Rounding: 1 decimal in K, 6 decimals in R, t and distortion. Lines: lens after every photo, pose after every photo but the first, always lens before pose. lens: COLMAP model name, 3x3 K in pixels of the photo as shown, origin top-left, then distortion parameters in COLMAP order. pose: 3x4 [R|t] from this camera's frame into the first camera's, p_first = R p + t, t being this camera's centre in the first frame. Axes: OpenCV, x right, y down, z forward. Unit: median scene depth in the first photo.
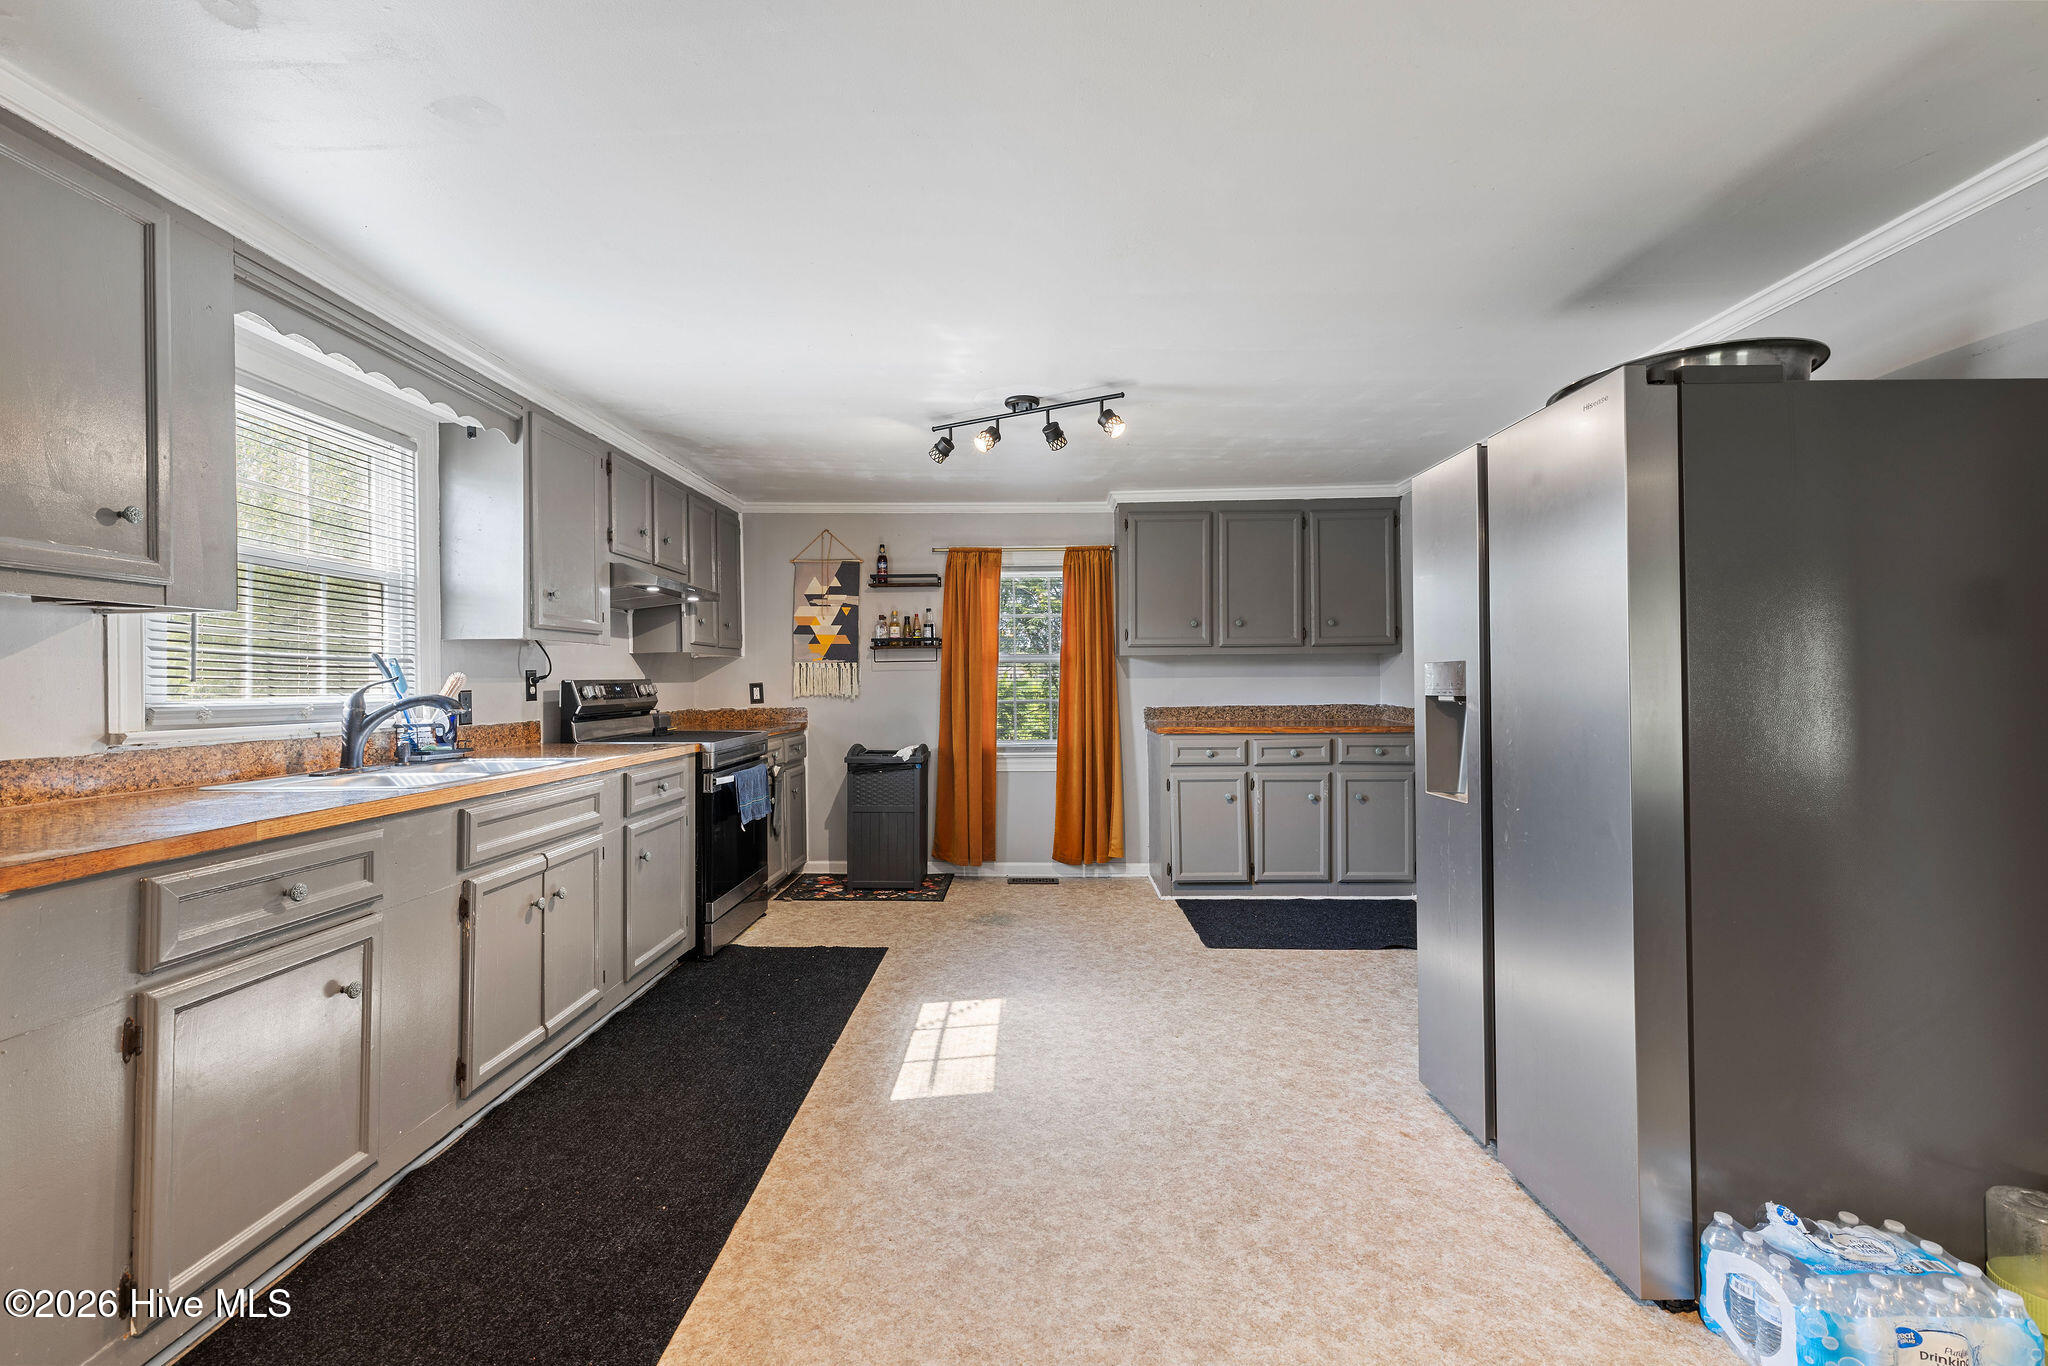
lens RADIAL K [[885.1, 0, 1023.8], [0, 885.1, 674.7], [0, 0, 1]] dist [0.002572, -0.000312]
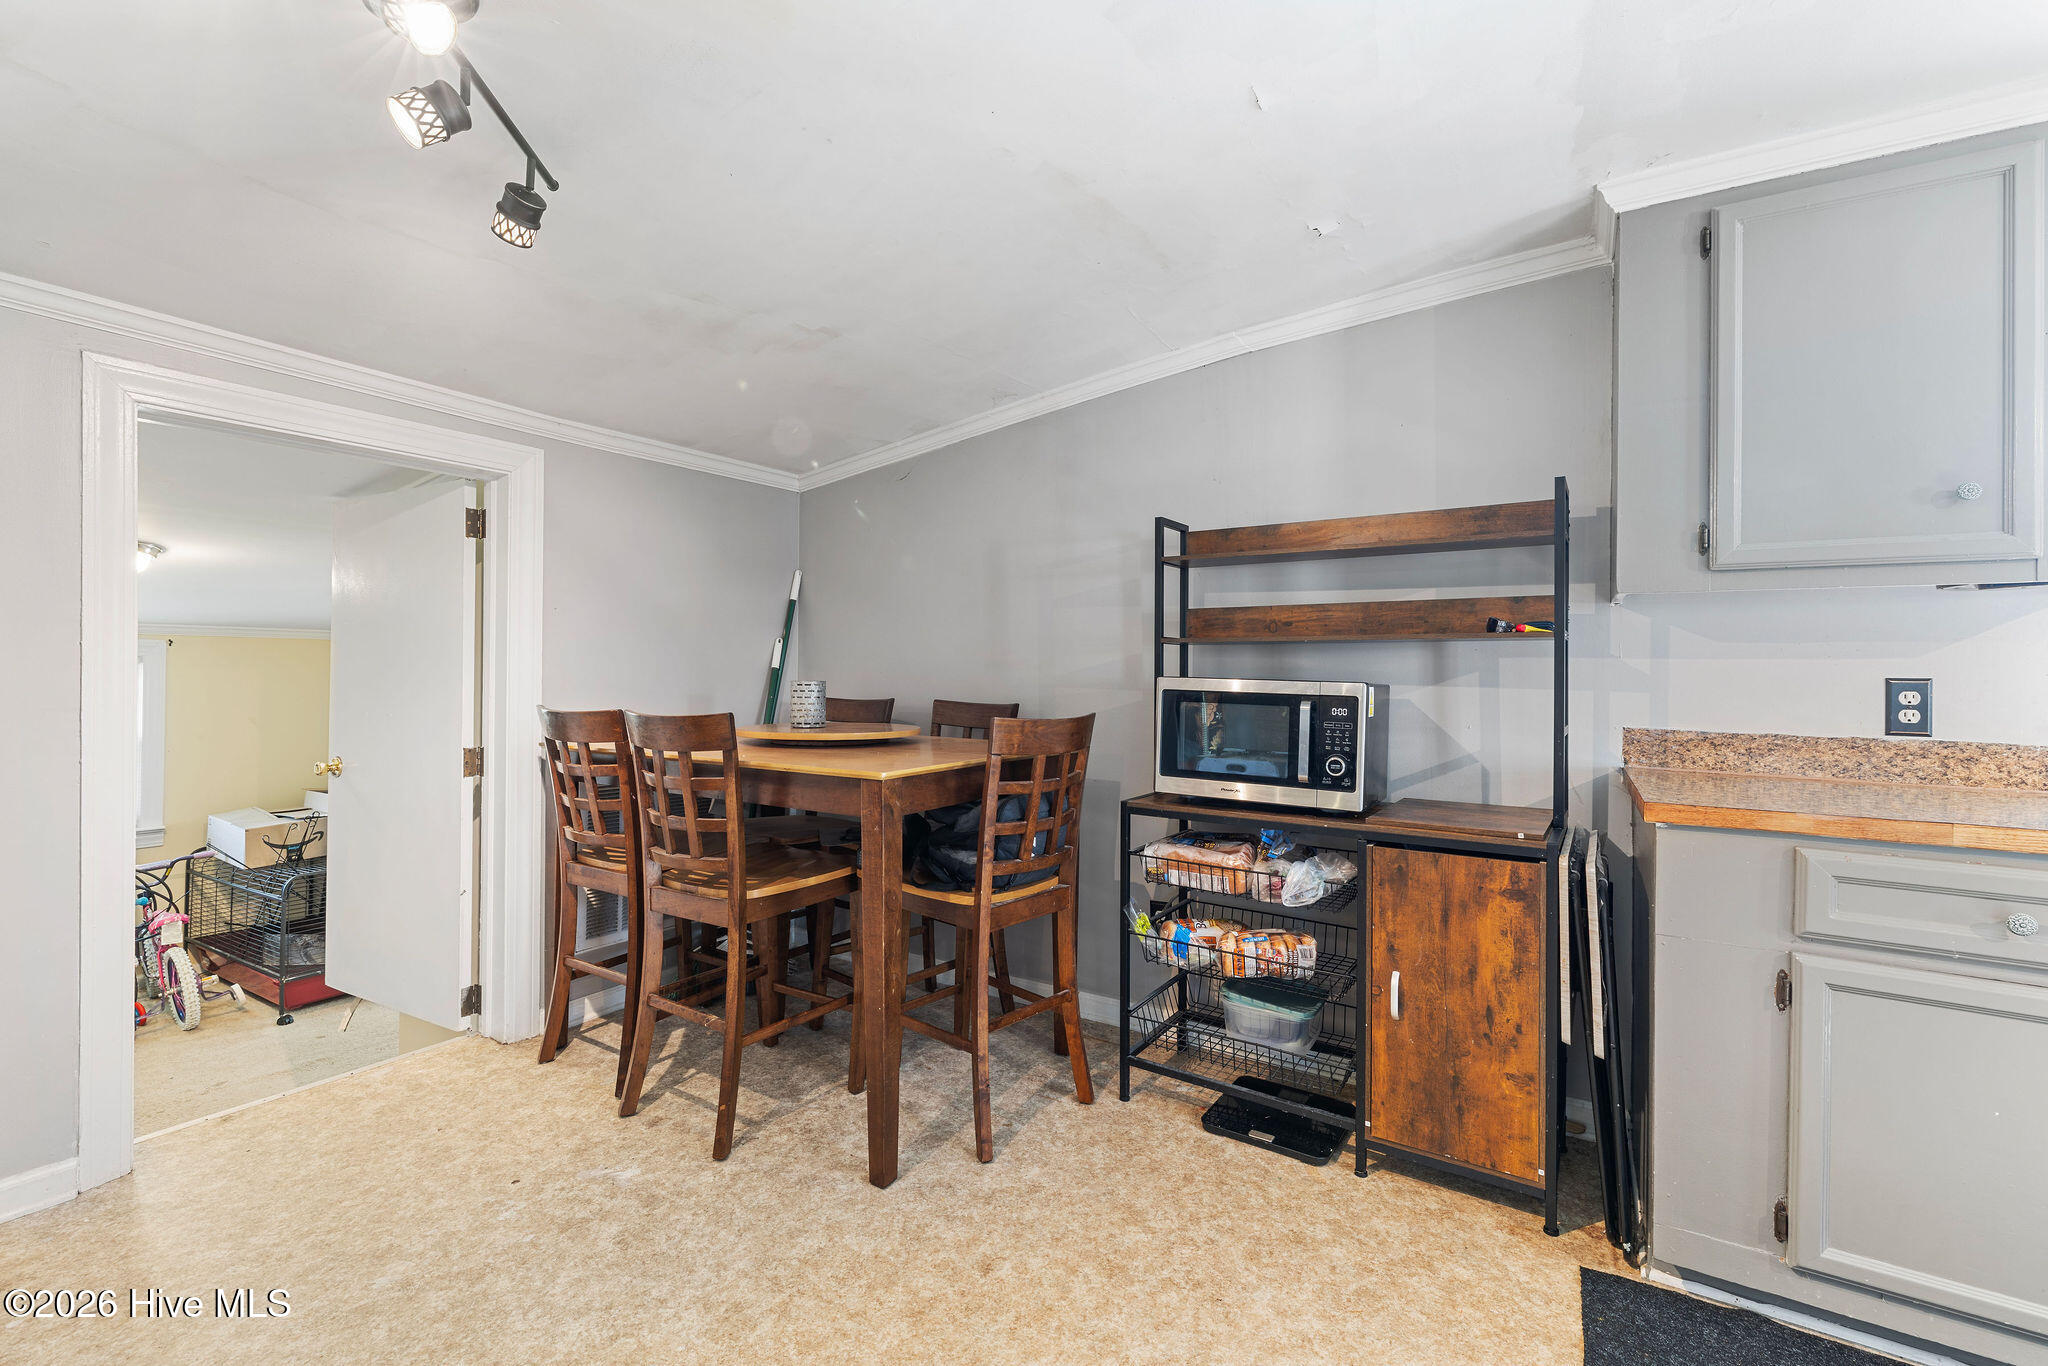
lens RADIAL K [[887.9, 0, 1025.0], [0, 887.9, 668.6], [0, 0, 1]] dist [0.001070, -0.000050]
pose [[-0.509247, -0.002914, -0.860615, 0.132648], [-0.001510, 0.999996, -0.002493, 0.005814], [0.860619, 0.000030, -0.509249, 0.241845]]
